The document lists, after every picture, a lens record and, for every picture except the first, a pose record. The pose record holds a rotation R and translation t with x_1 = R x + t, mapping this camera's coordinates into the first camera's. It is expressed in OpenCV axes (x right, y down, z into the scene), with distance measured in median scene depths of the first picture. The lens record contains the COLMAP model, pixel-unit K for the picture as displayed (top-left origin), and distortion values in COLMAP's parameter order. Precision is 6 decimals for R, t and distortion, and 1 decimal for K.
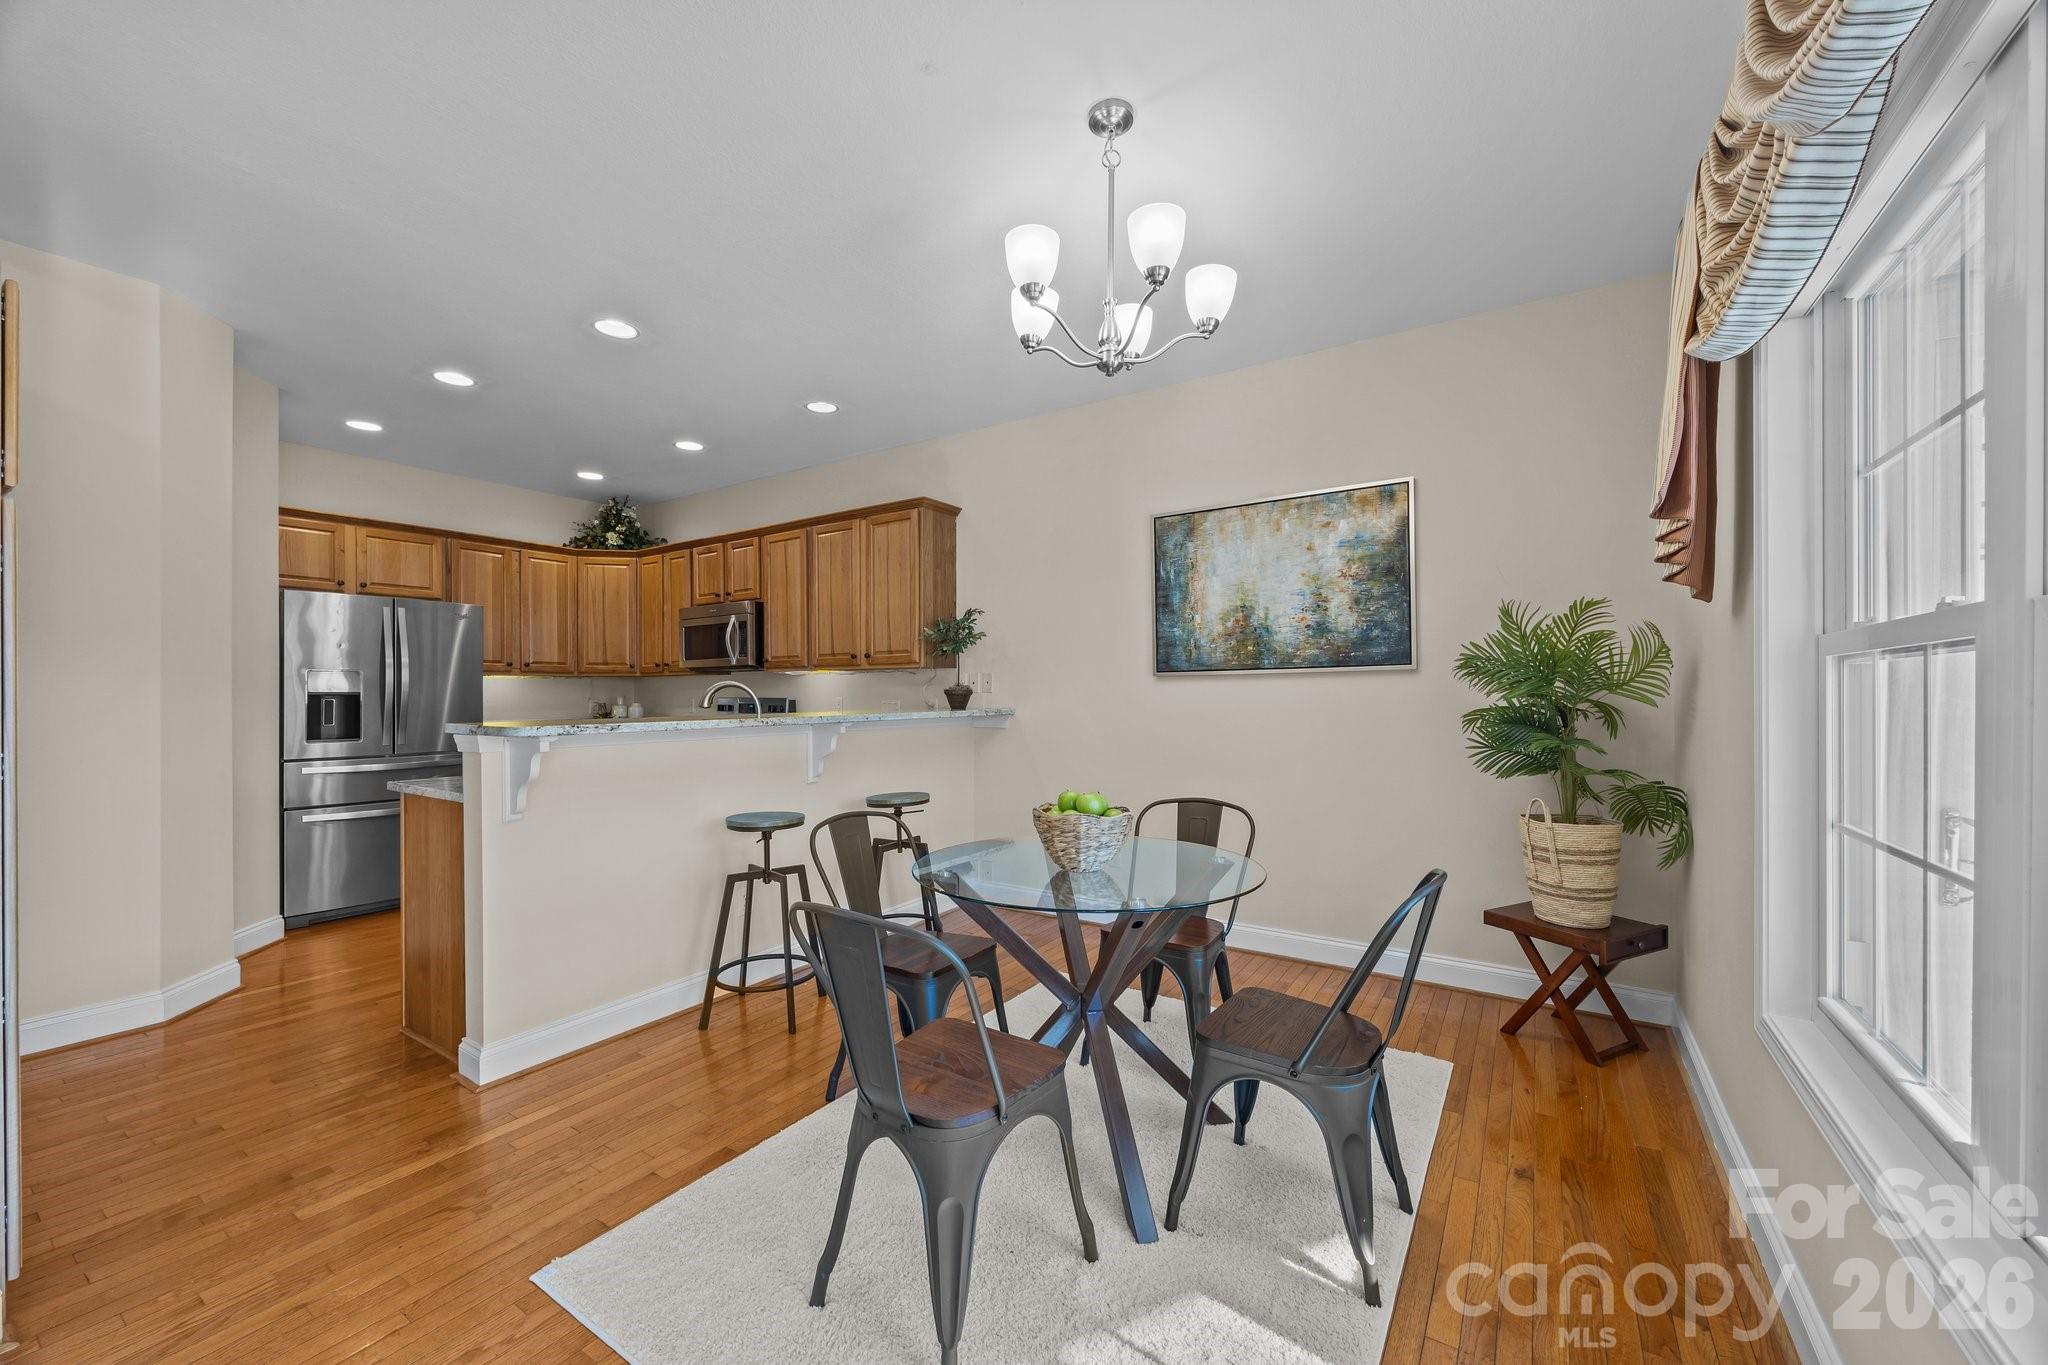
lens RADIAL K [[788.0, 0, 1024.7], [0, 788.0, 699.7], [0, 0, 1]] dist [-0.000085, -0.000394]
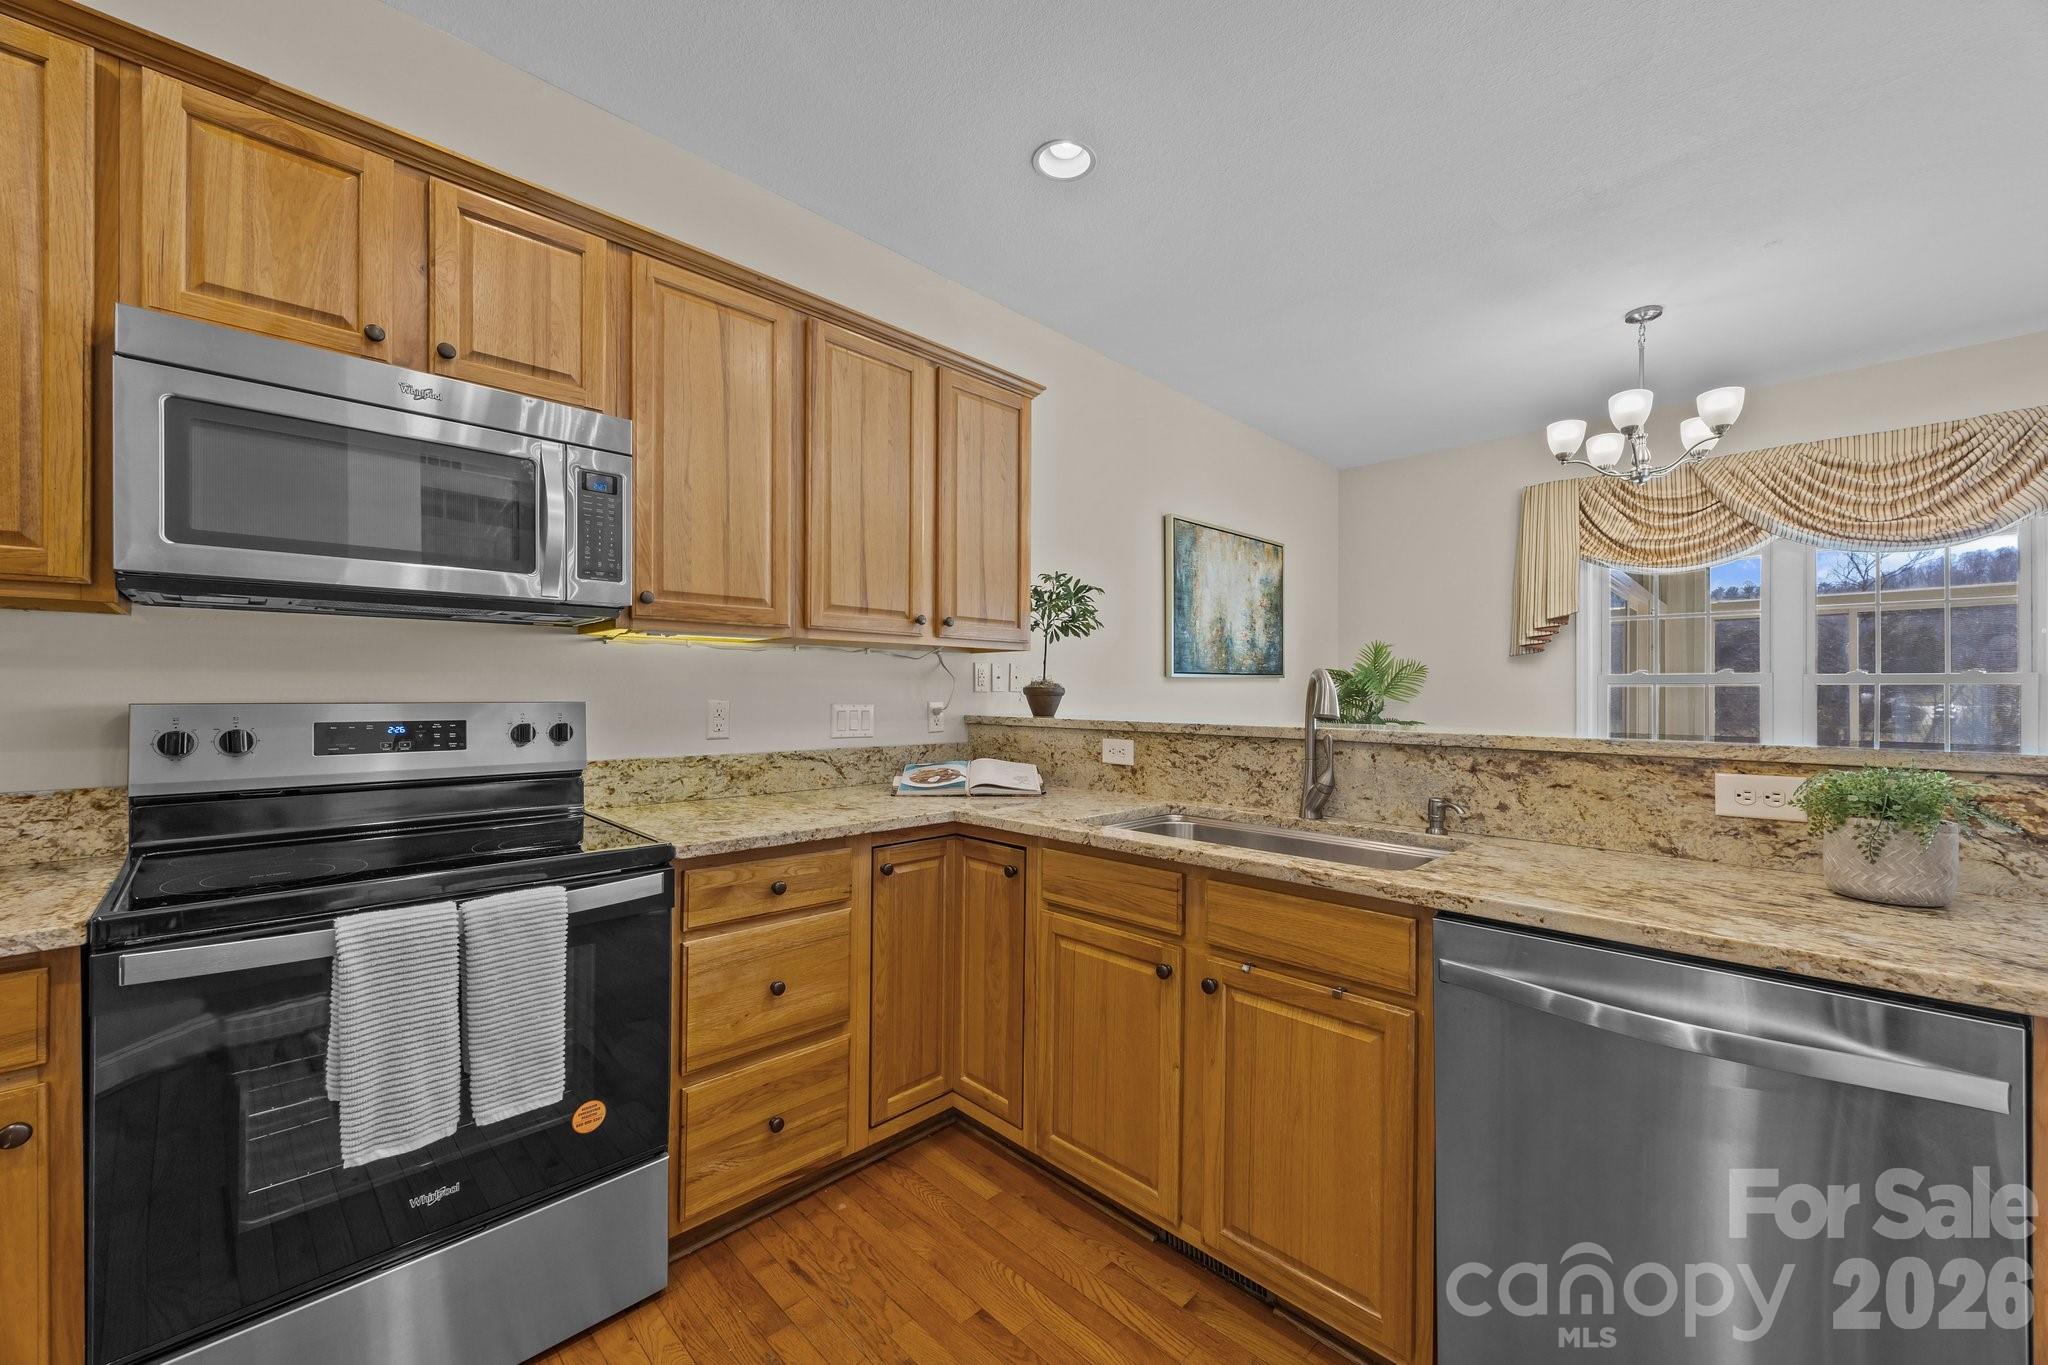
lens RADIAL K [[792.4, 0, 1027.8], [0, 792.4, 688.6], [0, 0, 1]] dist [0.000344, 0.000066]
pose [[0.196795, 0.009838, 0.980395, -0.852457], [0.003966, 0.999933, -0.010830, -0.005242], [-0.980437, 0.006019, 0.196743, 0.990371]]
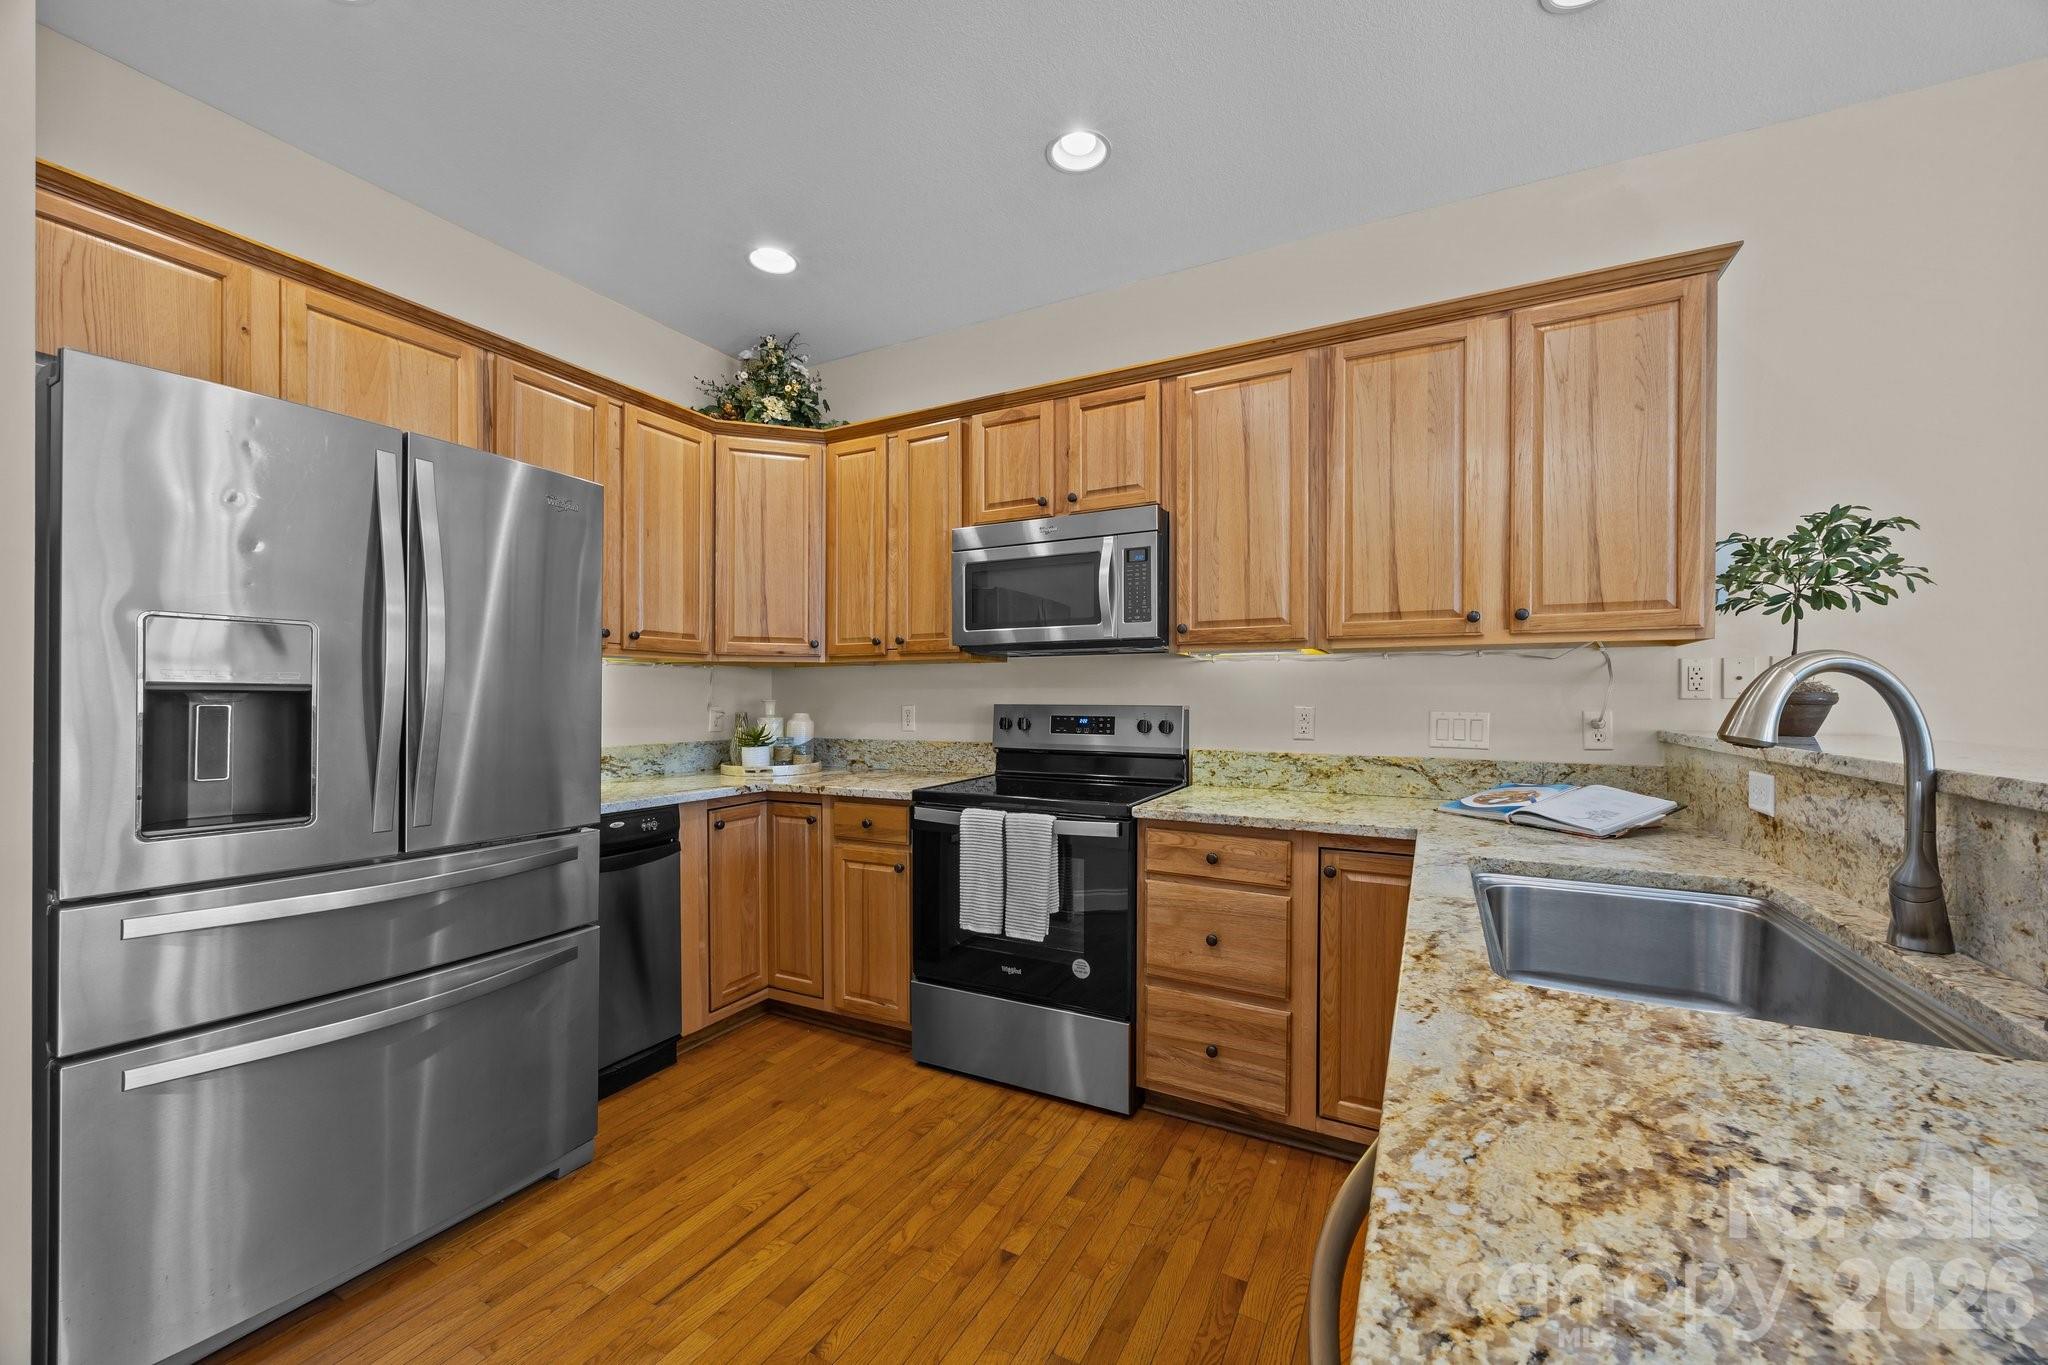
lens RADIAL K [[788.0, 0, 1024.7], [0, 788.0, 699.7], [0, 0, 1]] dist [-0.000085, -0.000394]
pose [[0.994551, 0.008017, 0.103938, -0.624632], [-0.007248, 0.999943, -0.007780, -0.002513], [-0.103994, 0.006984, 0.994553, 0.685557]]
